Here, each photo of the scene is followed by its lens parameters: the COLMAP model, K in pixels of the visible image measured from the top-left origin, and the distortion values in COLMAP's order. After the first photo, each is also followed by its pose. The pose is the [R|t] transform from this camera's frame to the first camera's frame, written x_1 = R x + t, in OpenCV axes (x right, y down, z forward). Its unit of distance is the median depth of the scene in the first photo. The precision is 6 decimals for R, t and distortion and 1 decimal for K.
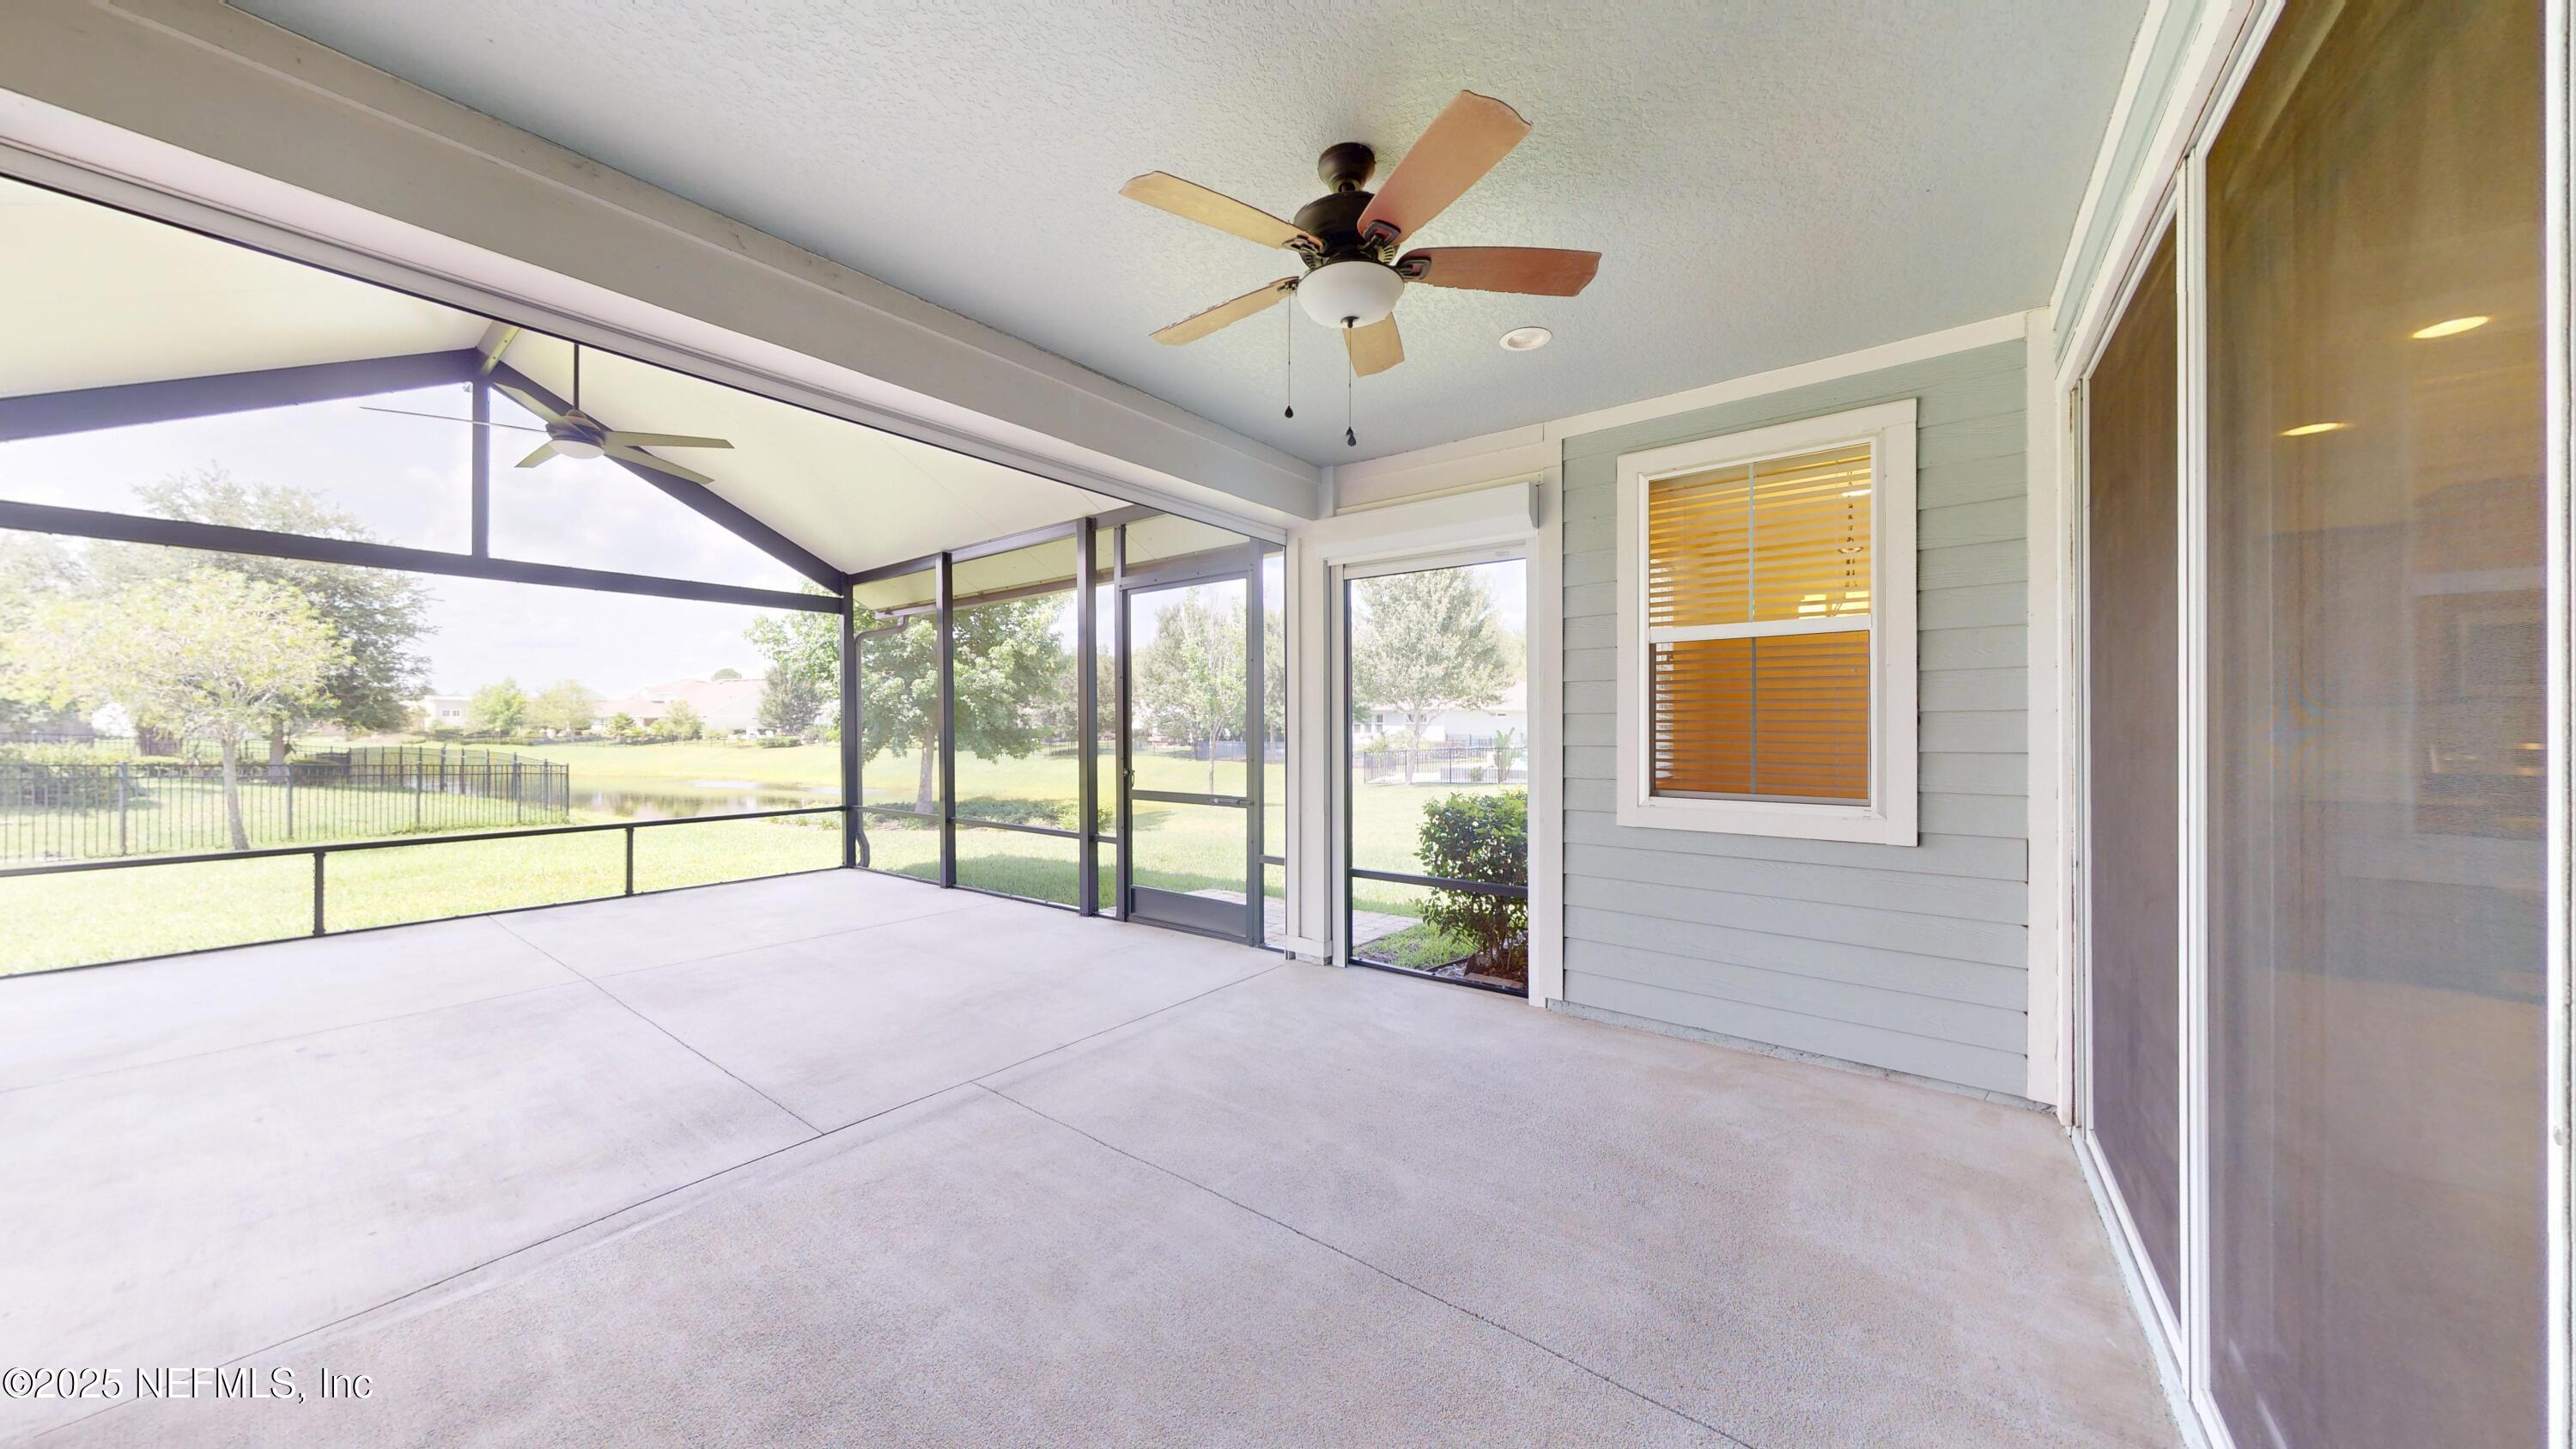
lens RADIAL K [[812.9, 0, 1288.0], [0, 812.9, 724.5], [0, 0, 1]] dist [-0.001150, -0.000107]
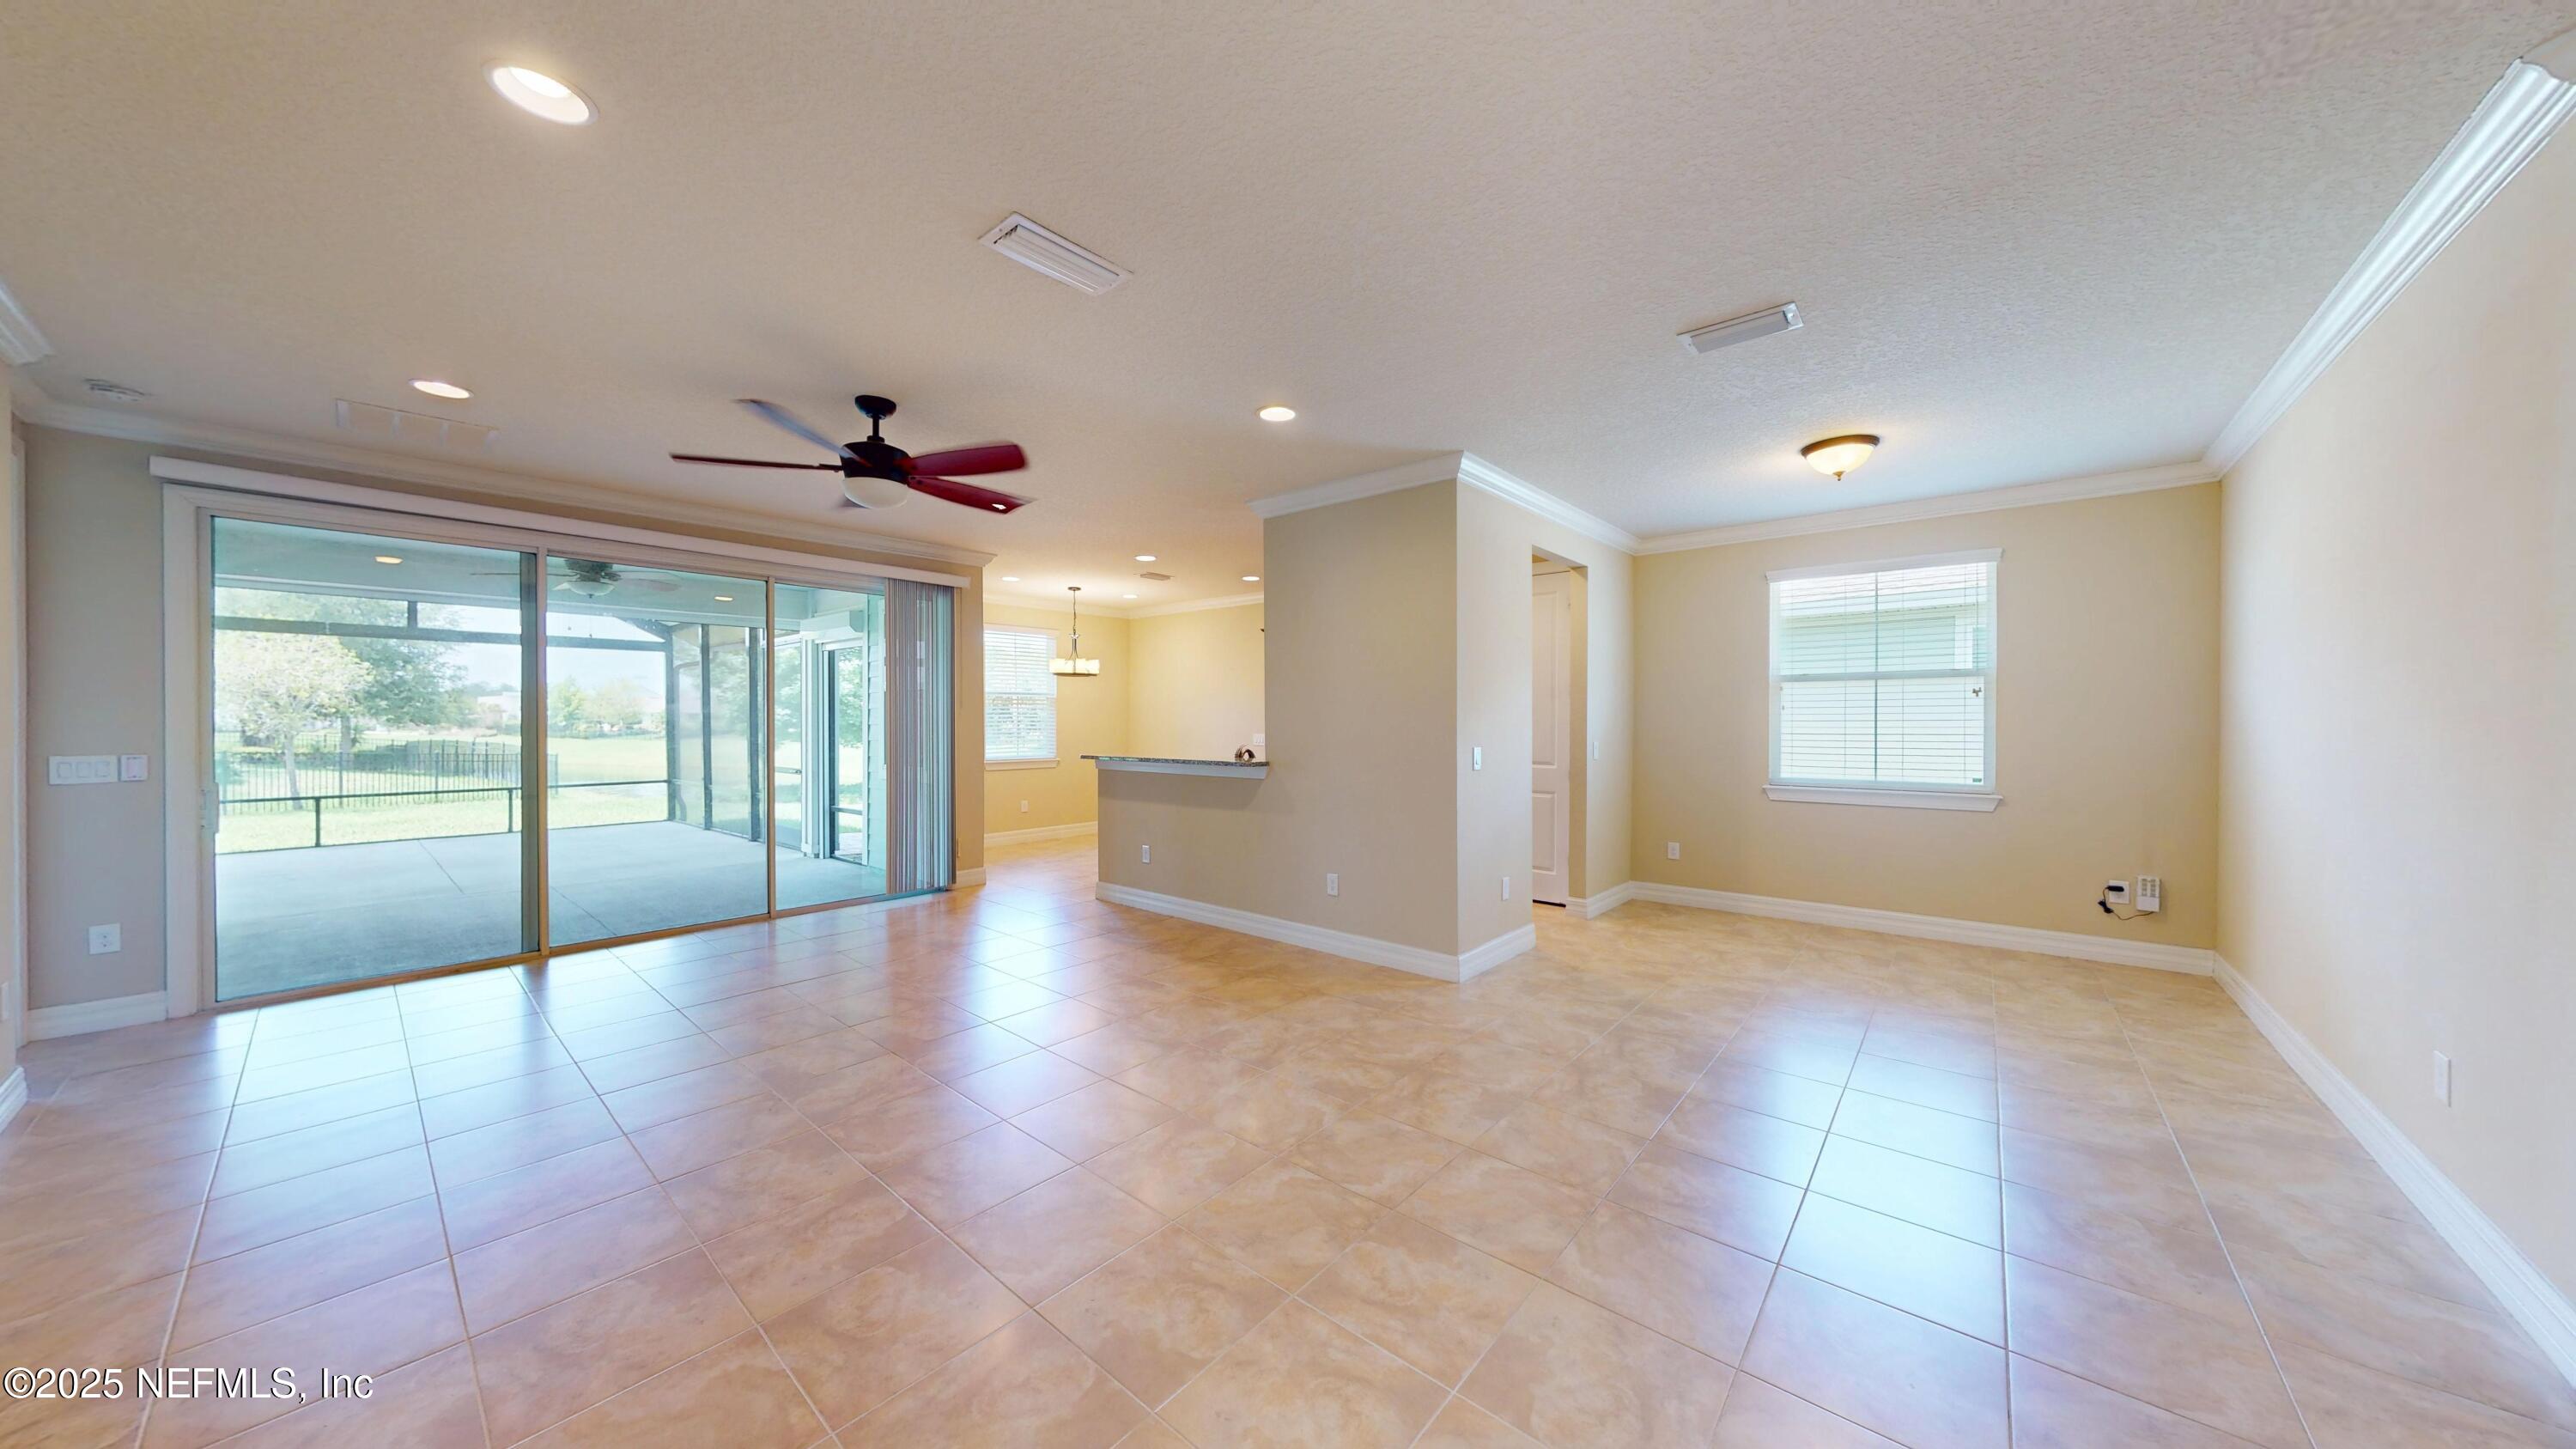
lens RADIAL K [[803.0, 0, 1288.0], [0, 803.0, 724.5], [0, 0, 1]] dist [0.000903, 0.000060]
pose [[0.999024, 0.001135, -0.044147, 0.291162], [-0.000865, 0.999981, 0.006125, -0.005043], [0.044153, -0.006080, 0.999006, -0.190764]]
